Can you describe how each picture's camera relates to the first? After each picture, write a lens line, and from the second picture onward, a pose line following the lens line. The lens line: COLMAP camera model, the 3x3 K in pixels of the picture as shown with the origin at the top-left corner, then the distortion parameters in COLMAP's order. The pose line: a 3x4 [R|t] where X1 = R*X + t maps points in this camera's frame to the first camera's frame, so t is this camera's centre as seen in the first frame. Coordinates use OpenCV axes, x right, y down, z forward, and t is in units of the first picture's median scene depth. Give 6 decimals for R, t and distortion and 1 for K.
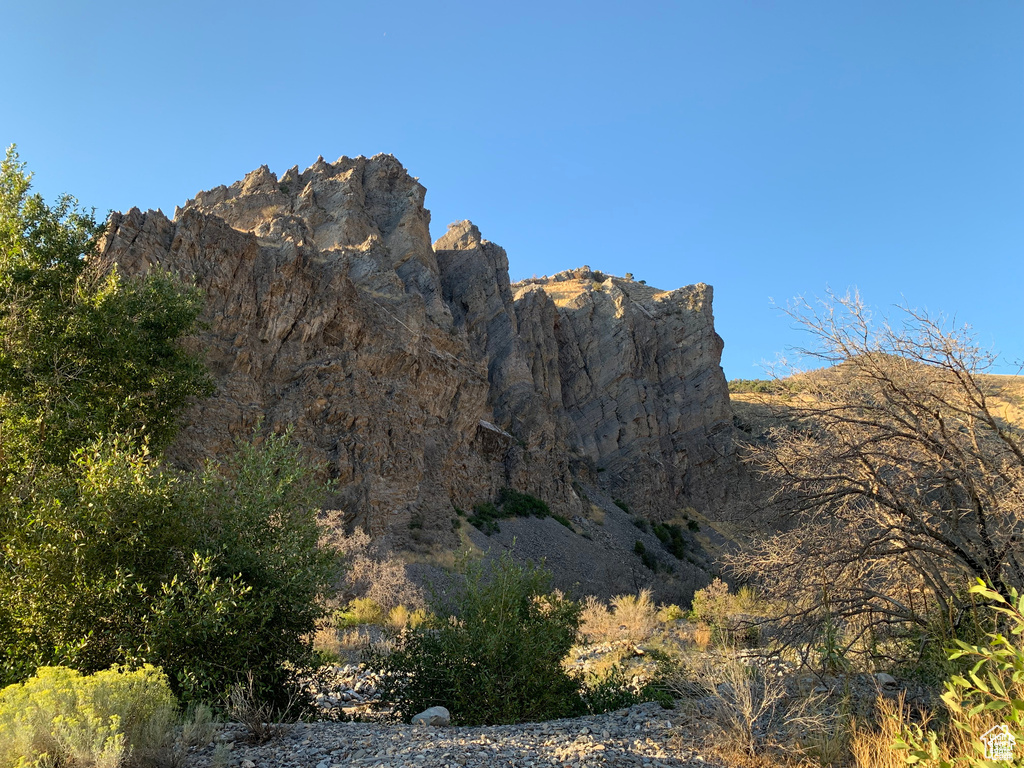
lens RADIAL K [[777.4, 0, 509.5], [0, 777.4, 387.2], [0, 0, 1]] dist [0.046529, -0.061172]
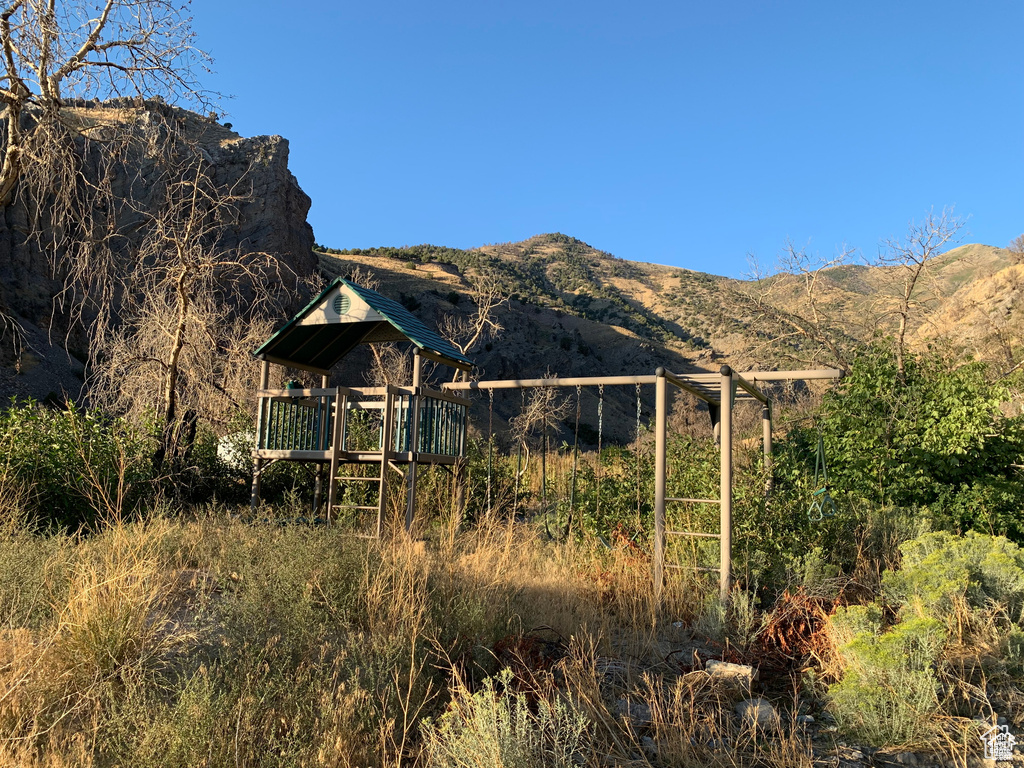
lens RADIAL K [[777.4, 0, 505.9], [0, 777.4, 387.8], [0, 0, 1]] dist [0.046529, -0.061172]
pose [[0.936859, 0.044726, 0.346836, 0.362511], [-0.107273, 0.980728, 0.163294, -0.028774], [-0.332848, -0.190190, 0.923602, -0.102525]]
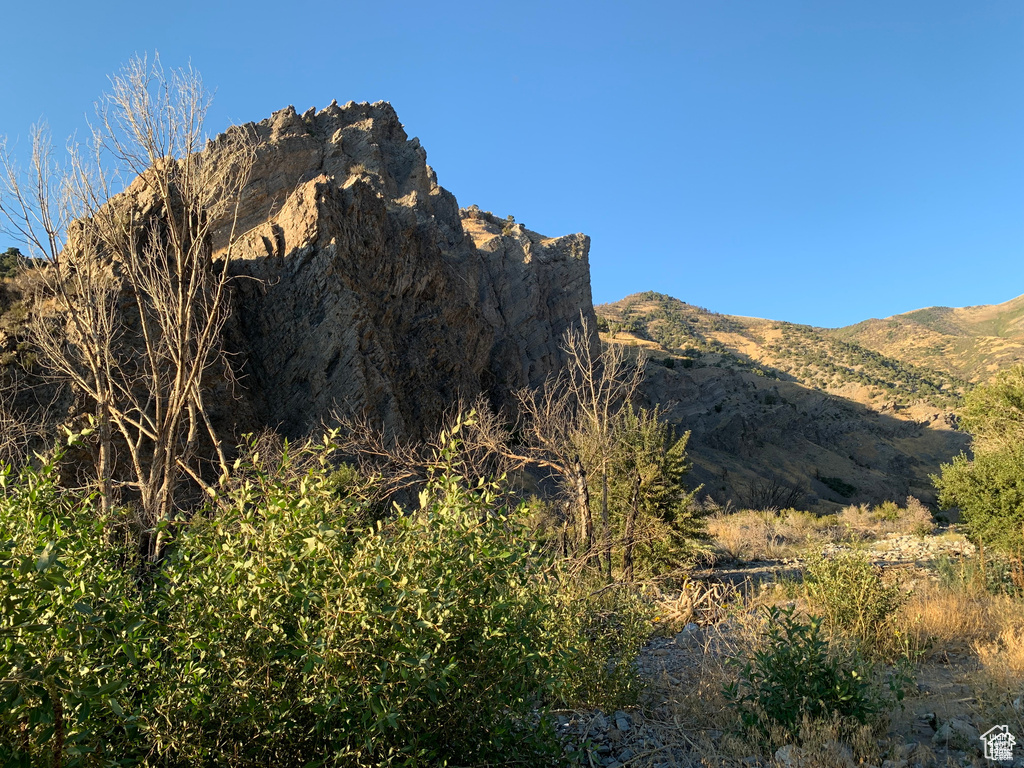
lens RADIAL K [[777.4, 0, 512.9], [0, 777.4, 391.2], [0, 0, 1]] dist [0.046529, -0.061172]
pose [[0.957713, 0.027321, 0.286424, -0.300451], [-0.058173, 0.993309, 0.099764, -0.029227], [-0.281782, -0.112208, 0.952895, -0.097506]]
